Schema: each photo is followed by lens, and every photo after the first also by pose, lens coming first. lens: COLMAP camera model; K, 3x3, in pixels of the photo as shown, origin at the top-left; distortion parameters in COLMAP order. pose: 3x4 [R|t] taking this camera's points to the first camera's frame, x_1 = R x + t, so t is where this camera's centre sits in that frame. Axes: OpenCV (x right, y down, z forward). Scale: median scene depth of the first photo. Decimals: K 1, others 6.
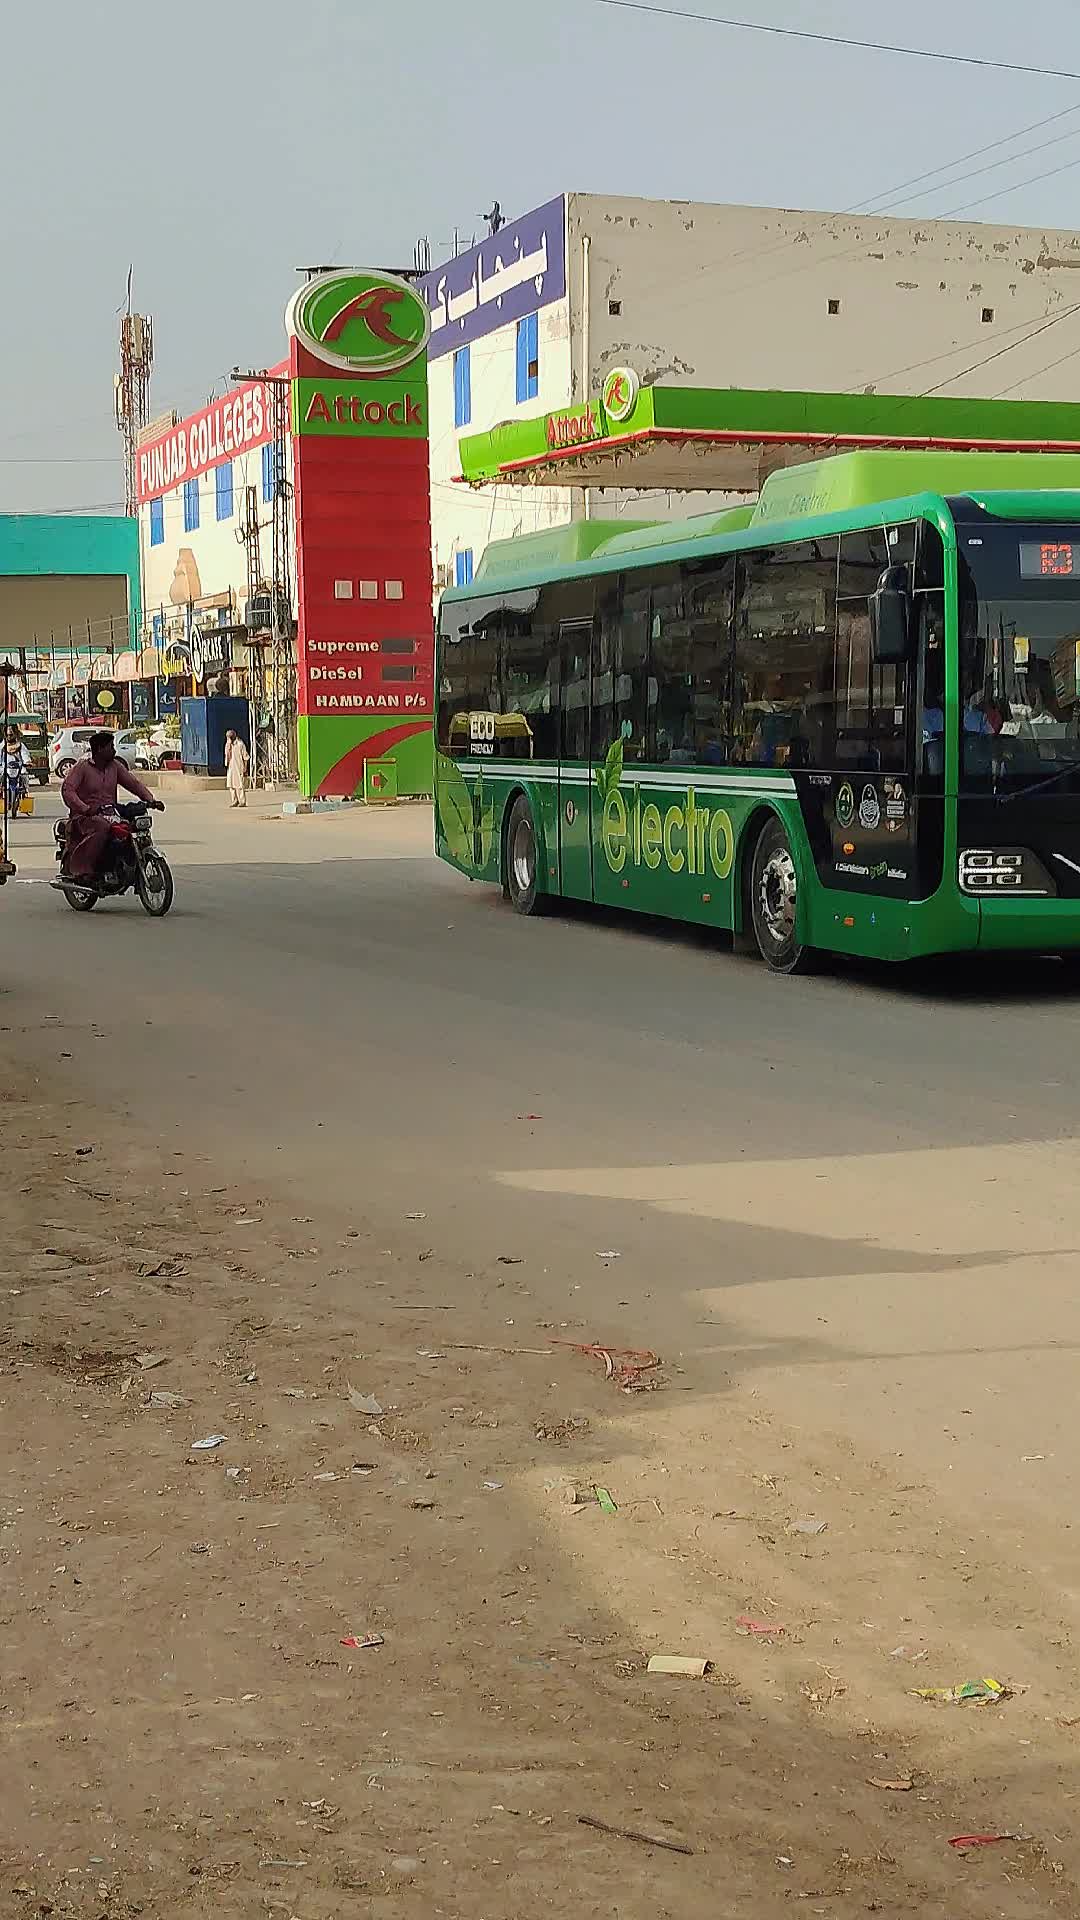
lens RADIAL K [[3102.3, 0, 537.5], [0, 3102.3, 956.2], [0, 0, 1]] dist [0.155809, 0.000000]
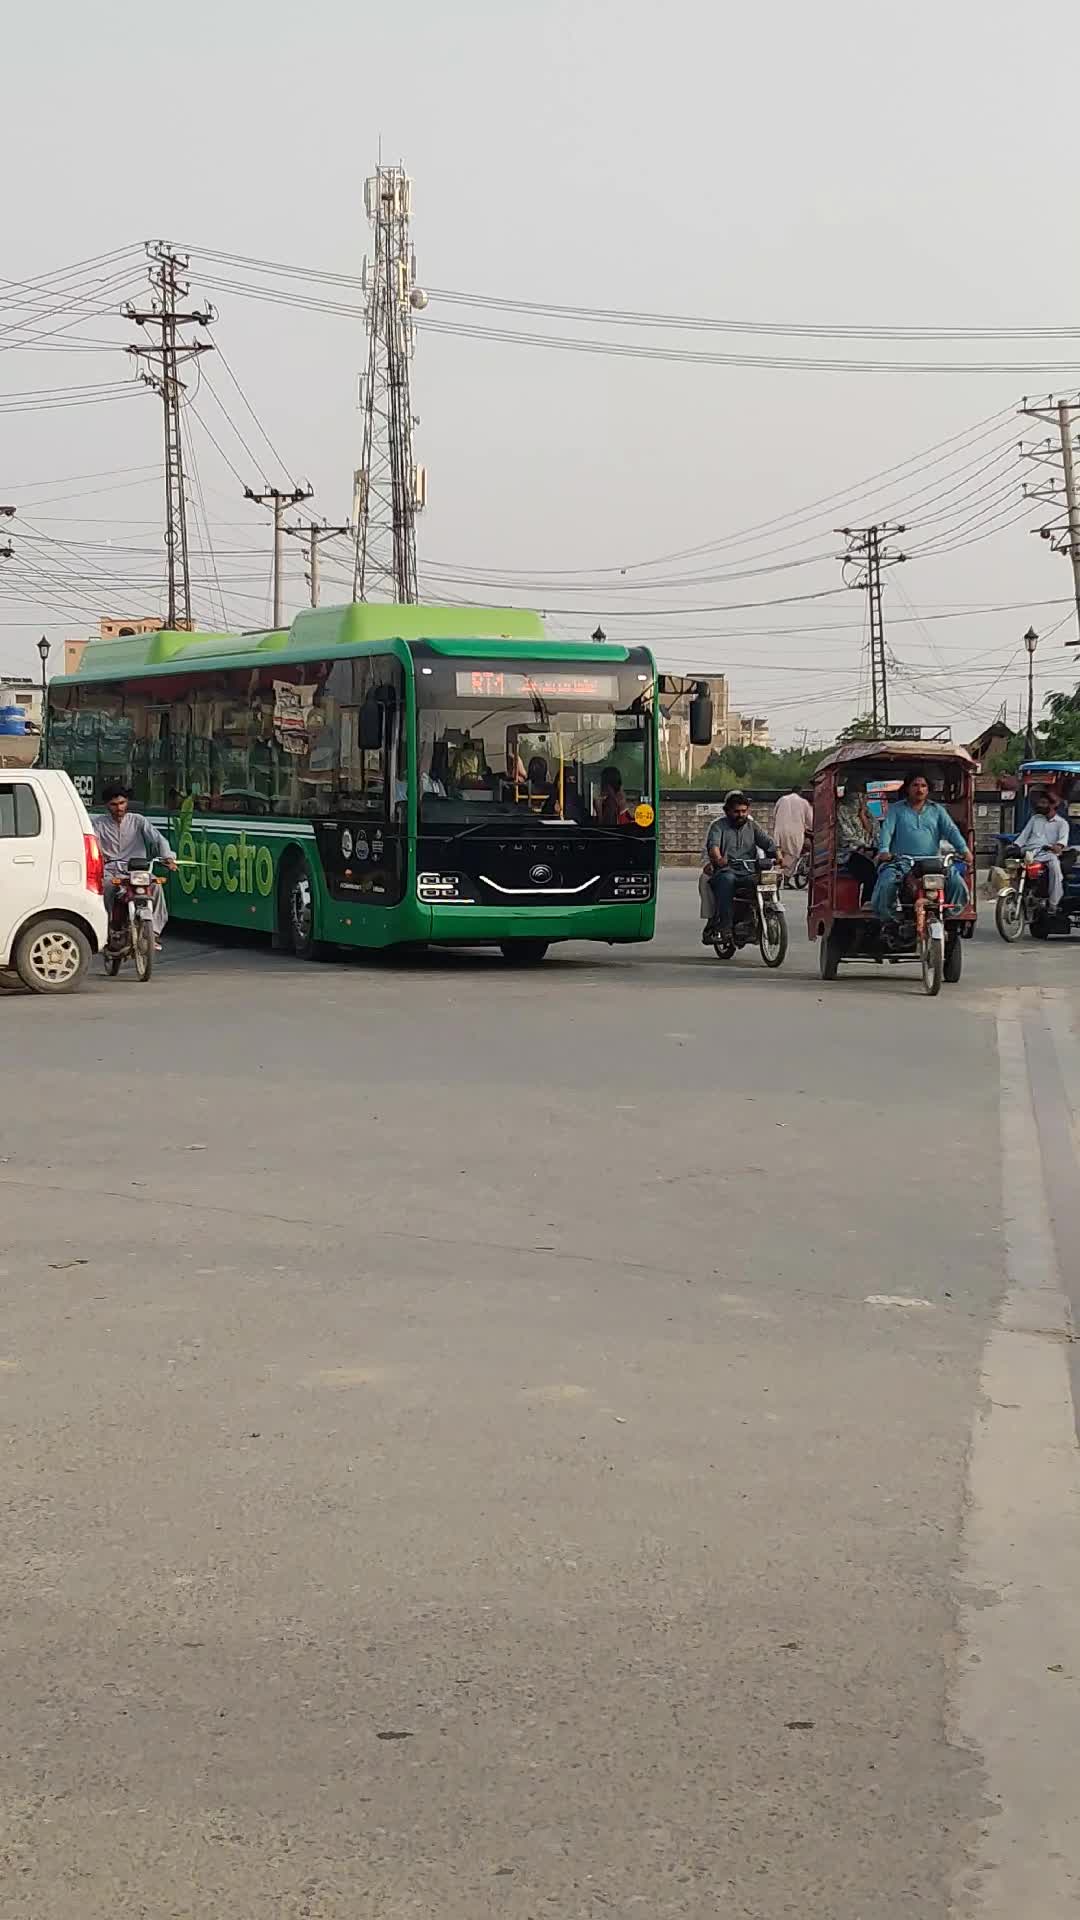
lens RADIAL K [[3102.3, 0, 594.0], [0, 3102.3, 969.1], [0, 0, 1]] dist [0.155809, 0.000000]
pose [[0.987724, 0.000743, 0.156208, -0.015530], [0.001252, 0.999919, -0.012671, 0.030667], [-0.156205, 0.012711, 0.987643, -0.487490]]
